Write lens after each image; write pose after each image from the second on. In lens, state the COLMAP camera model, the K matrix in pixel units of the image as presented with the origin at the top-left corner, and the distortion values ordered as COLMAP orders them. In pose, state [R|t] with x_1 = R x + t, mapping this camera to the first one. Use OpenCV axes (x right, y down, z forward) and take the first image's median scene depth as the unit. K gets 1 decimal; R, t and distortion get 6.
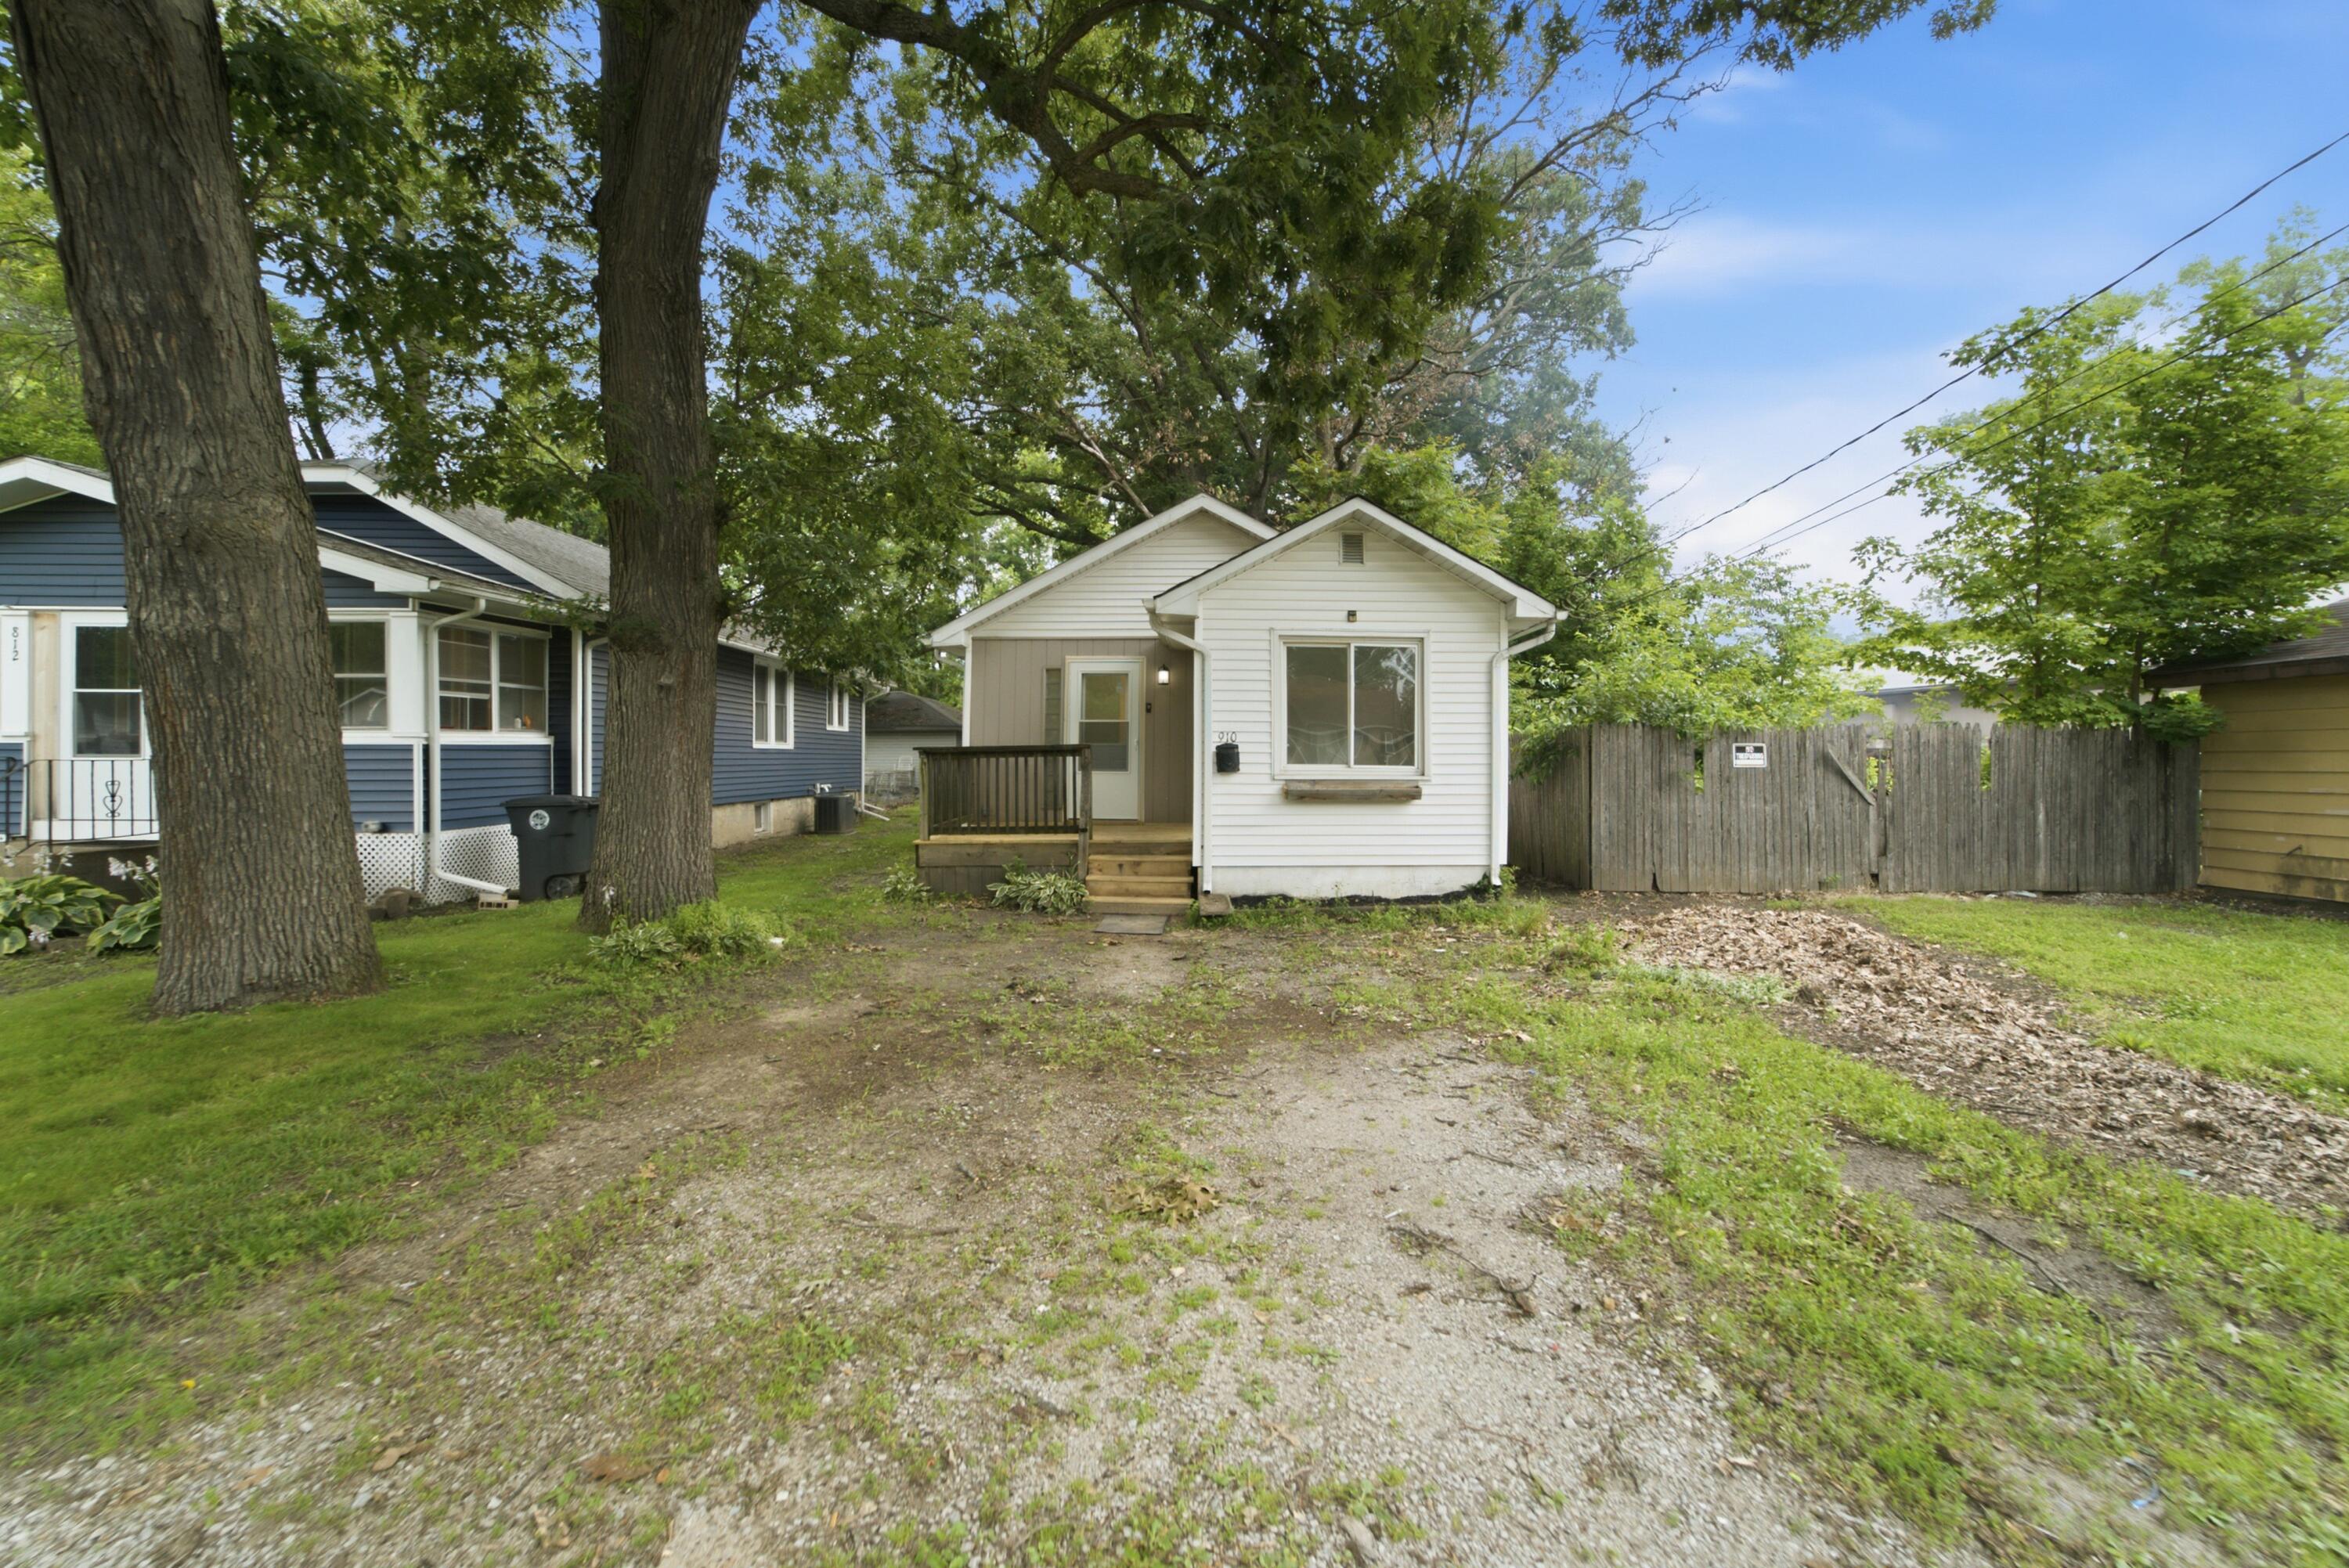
lens RADIAL K [[995.6, 0, 1174.5], [0, 995.6, 784.0], [0, 0, 1]] dist [-0.001220, -0.000421]
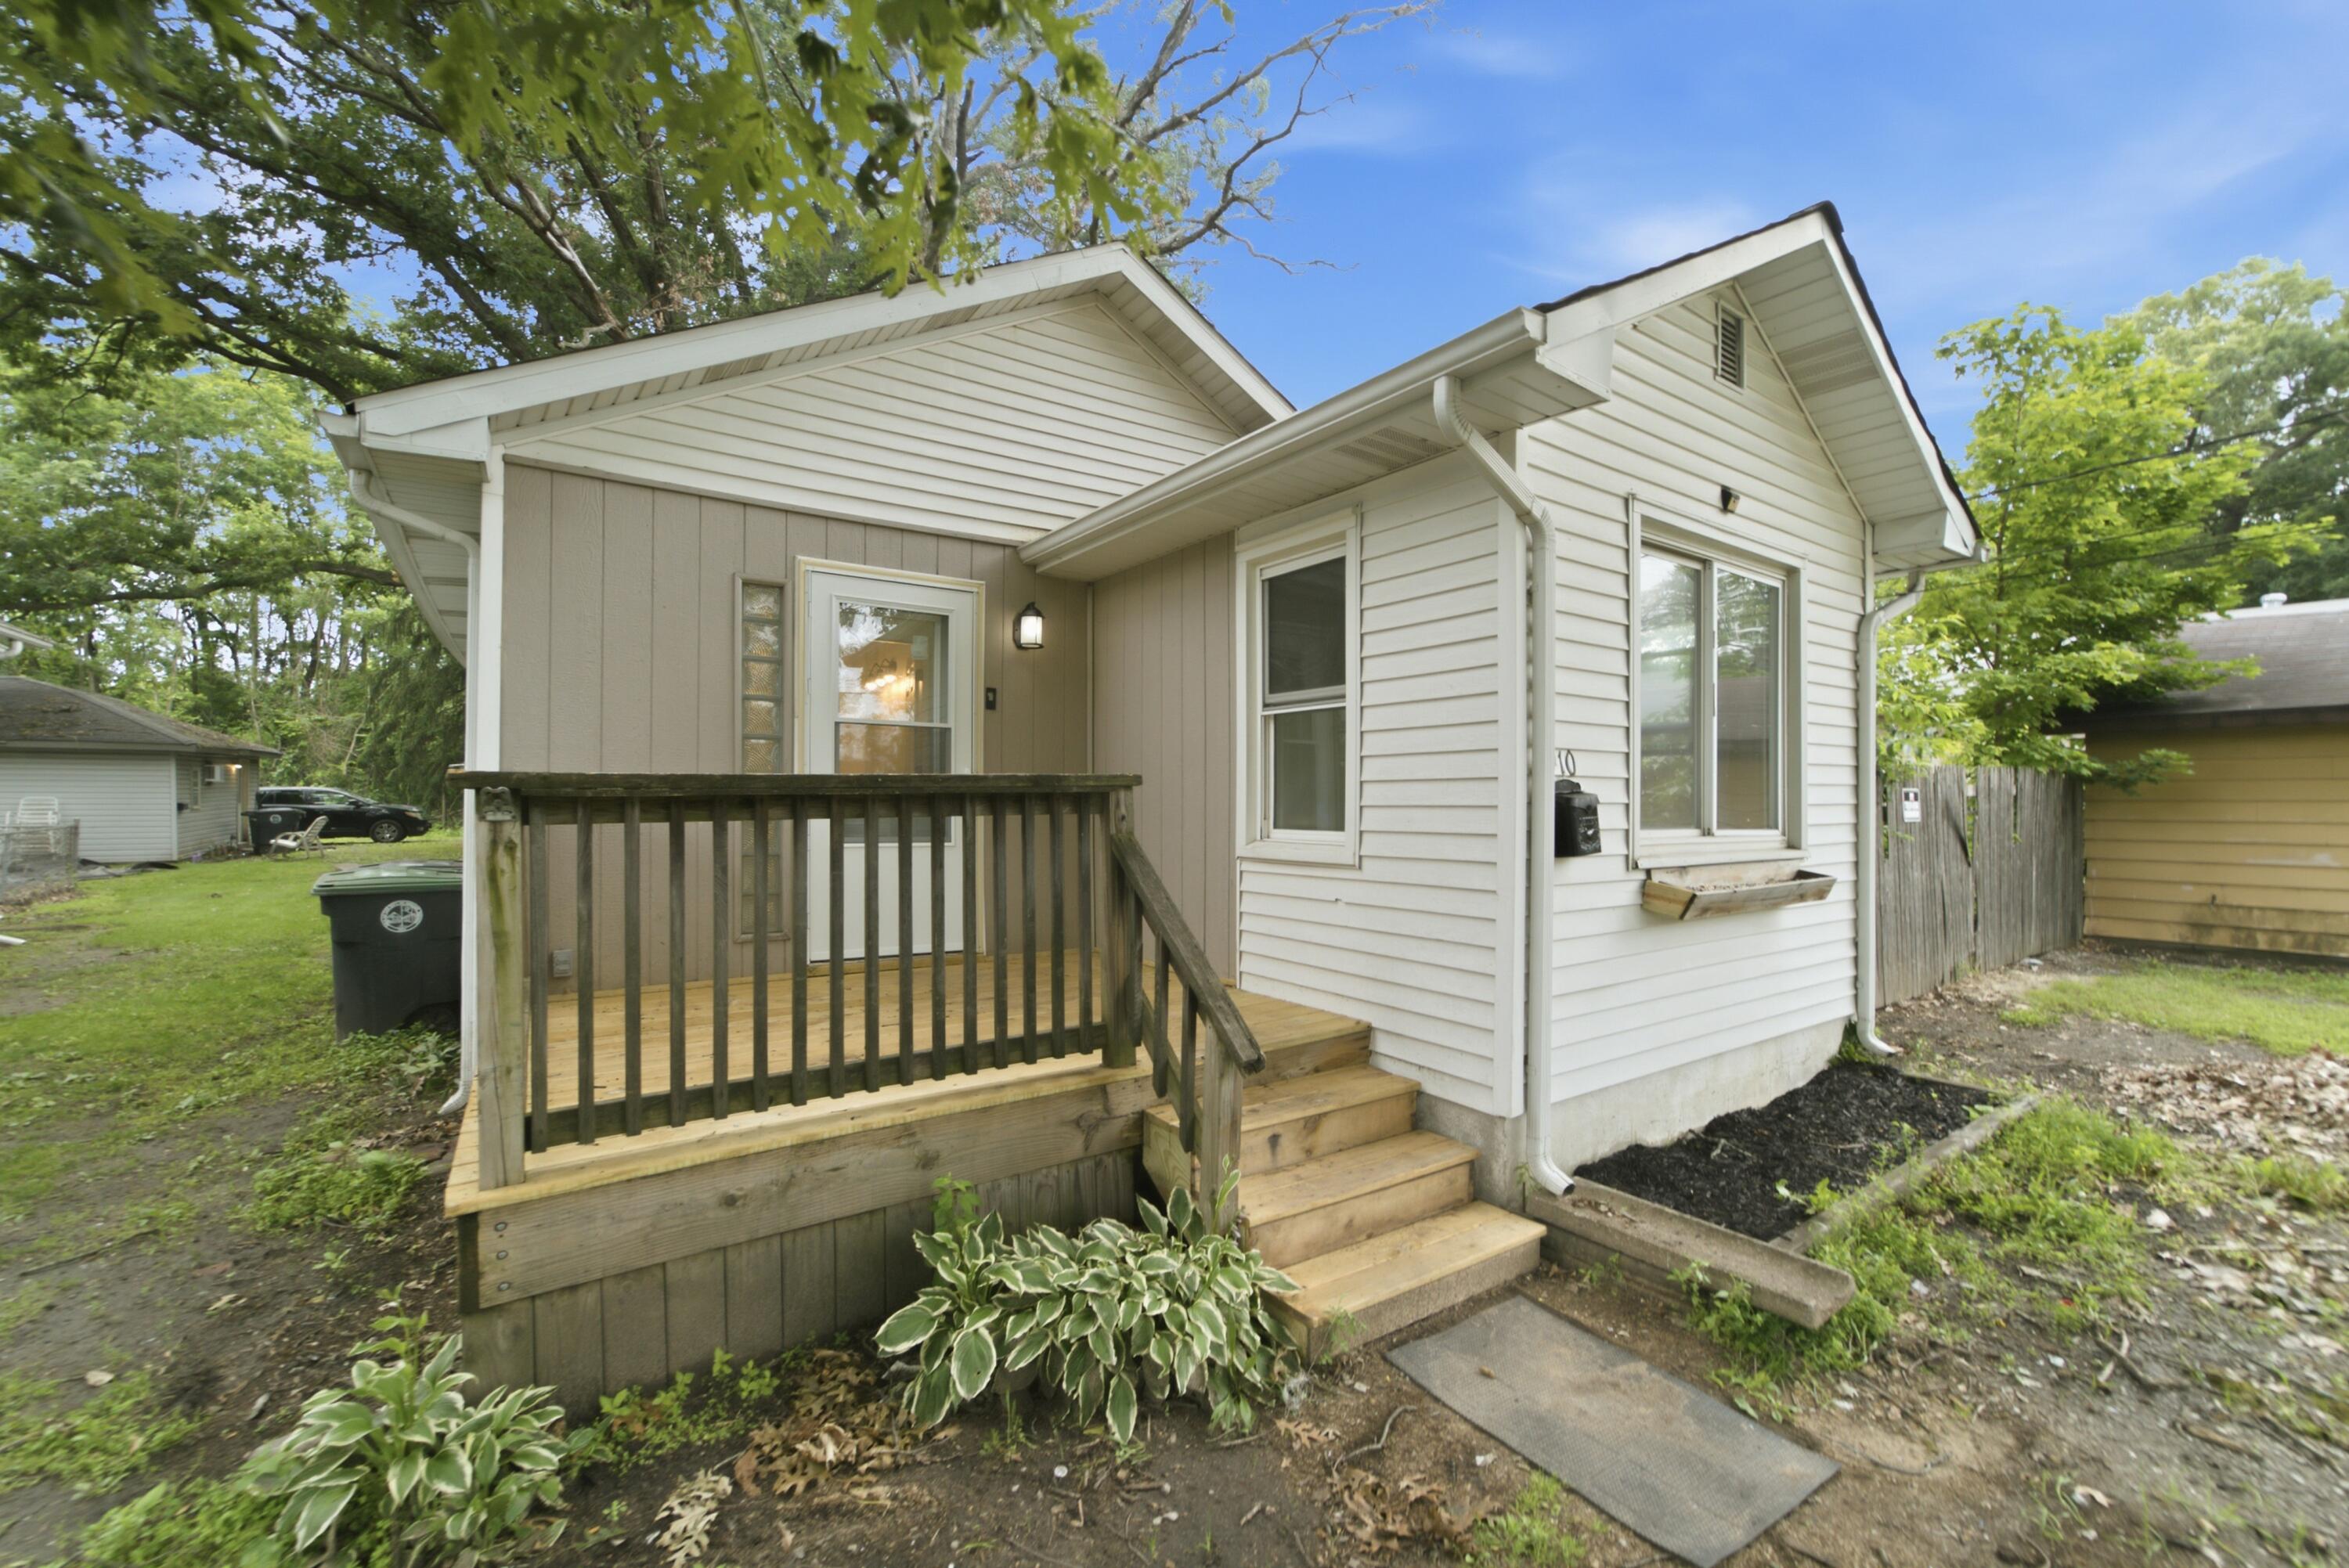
lens RADIAL K [[956.8, 0, 1183.2], [0, 956.8, 794.7], [0, 0, 1]] dist [0.000170, -0.000343]
pose [[0.785139, 0.007431, 0.619275, -0.289047], [0.014784, 0.999418, -0.030735, -0.024907], [-0.619143, 0.033287, 0.784572, 0.796882]]
